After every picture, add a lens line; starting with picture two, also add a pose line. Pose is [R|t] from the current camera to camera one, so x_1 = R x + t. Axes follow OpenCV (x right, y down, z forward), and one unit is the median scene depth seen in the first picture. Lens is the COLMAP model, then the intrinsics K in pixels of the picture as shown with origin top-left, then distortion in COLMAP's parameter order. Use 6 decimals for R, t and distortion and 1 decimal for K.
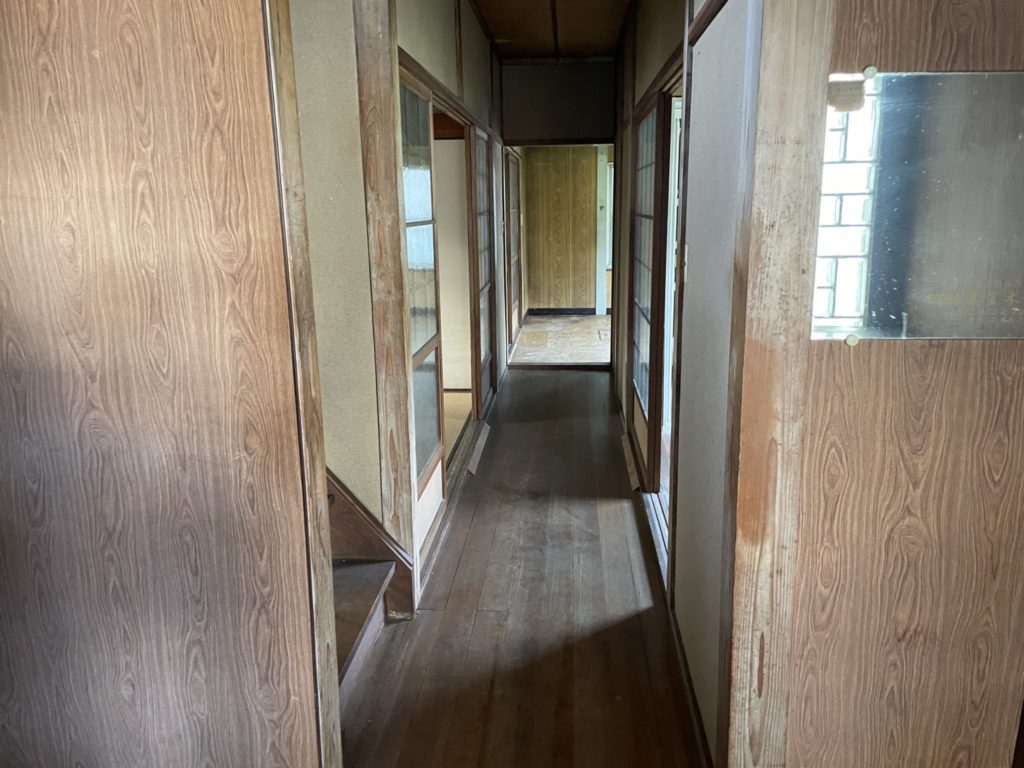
lens RADIAL K [[793.0, 0, 515.2], [0, 793.0, 382.2], [0, 0, 1]] dist [0.027891, -0.009424]
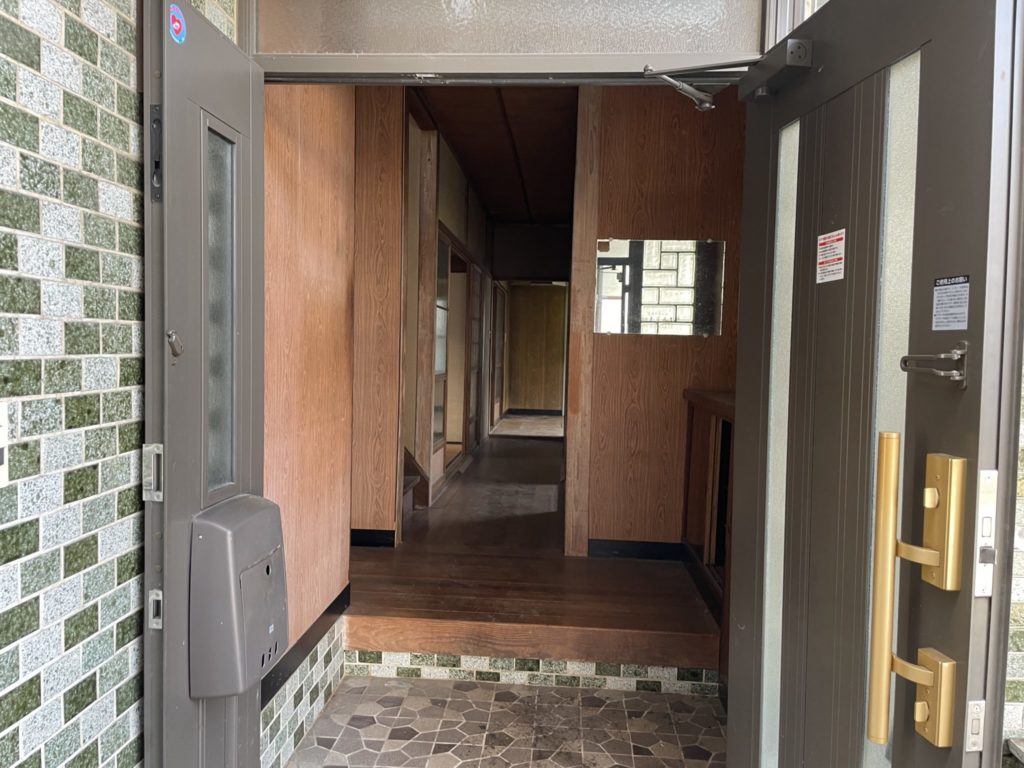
lens RADIAL K [[793.0, 0, 510.1], [0, 793.0, 383.7], [0, 0, 1]] dist [0.027891, -0.009424]
pose [[0.999106, 0.042120, 0.003600, 0.035588], [-0.040803, 0.983115, -0.178381, 0.259578], [-0.011053, 0.178075, 0.983955, -0.691191]]
